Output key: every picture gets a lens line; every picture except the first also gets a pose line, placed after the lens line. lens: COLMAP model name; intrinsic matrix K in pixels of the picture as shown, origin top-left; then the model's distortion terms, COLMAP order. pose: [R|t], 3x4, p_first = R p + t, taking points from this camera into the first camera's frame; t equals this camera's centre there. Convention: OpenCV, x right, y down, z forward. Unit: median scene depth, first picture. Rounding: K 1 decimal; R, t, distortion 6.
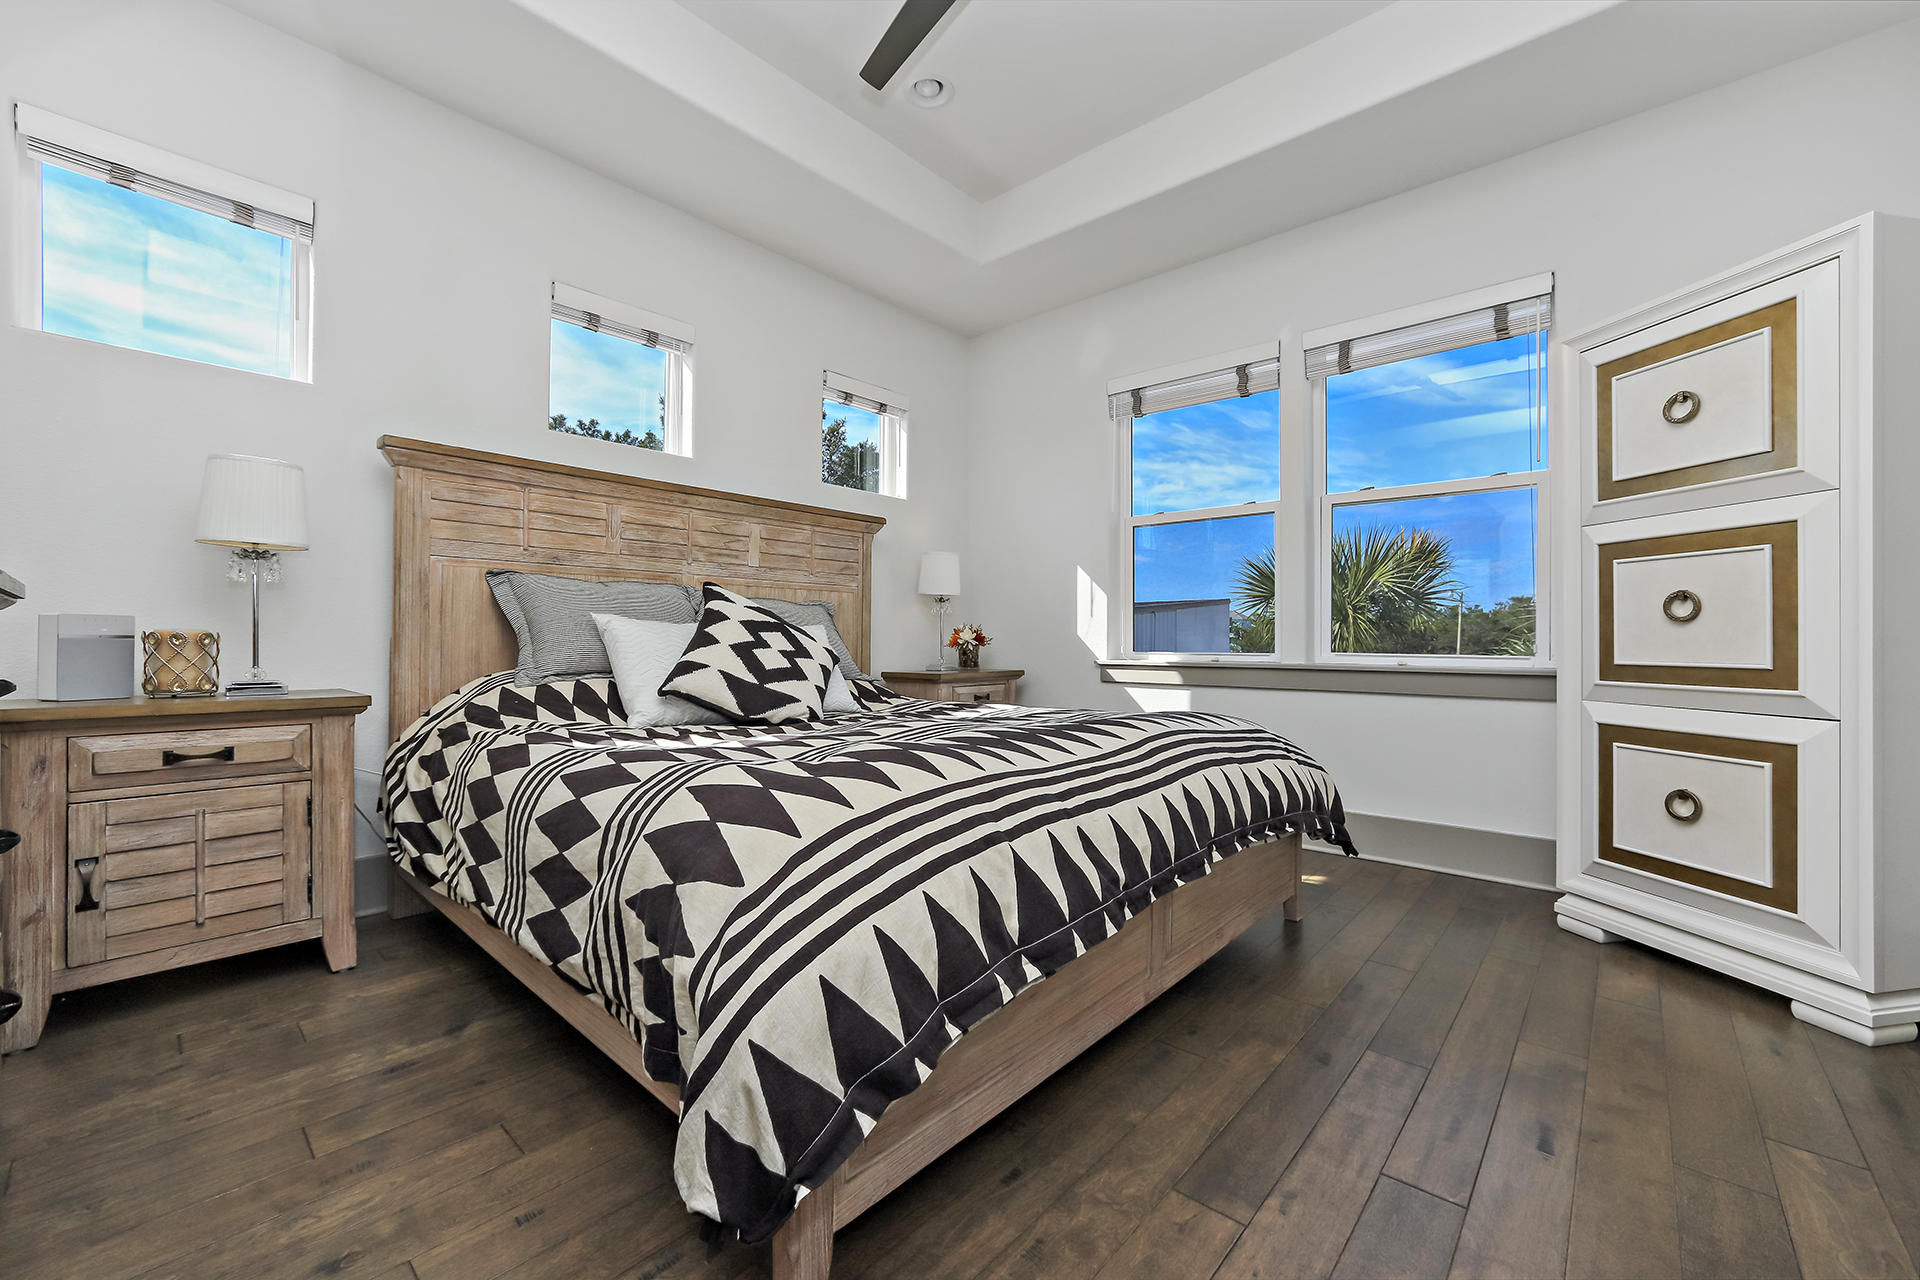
lens RADIAL K [[751.9, 0, 960.0], [0, 751.9, 640.0], [0, 0, 1]] dist [-0.059087, -0.000134]
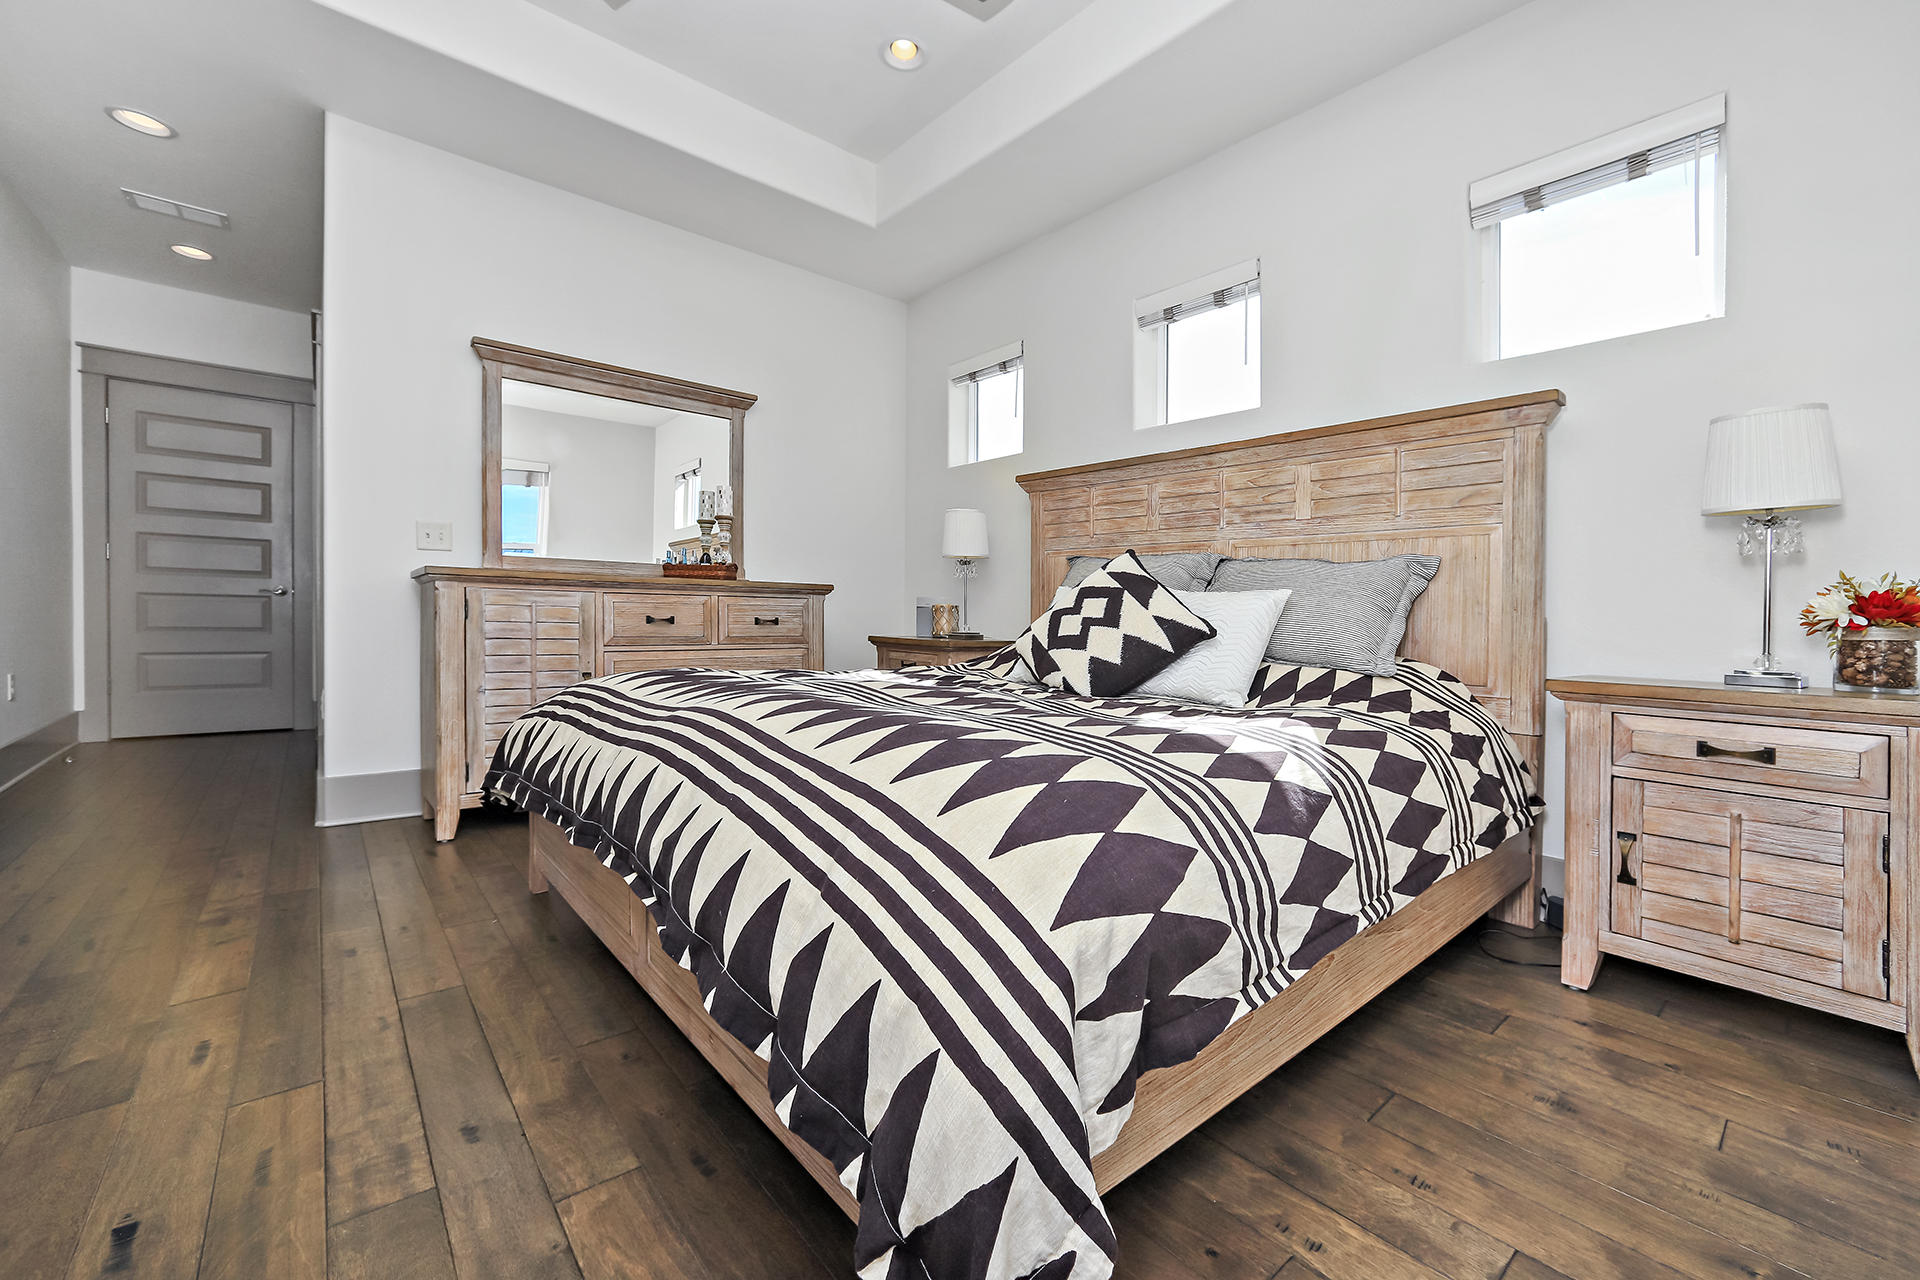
lens RADIAL K [[779.9, 0, 952.2], [0, 779.9, 612.6], [0, 0, 1]] dist [-0.001237, -0.000336]
pose [[-0.144110, -0.004974, -0.989549, 0.661350], [-0.018599, 0.999824, -0.002317, 0.009342], [0.989387, 0.018071, -0.144177, 0.854443]]
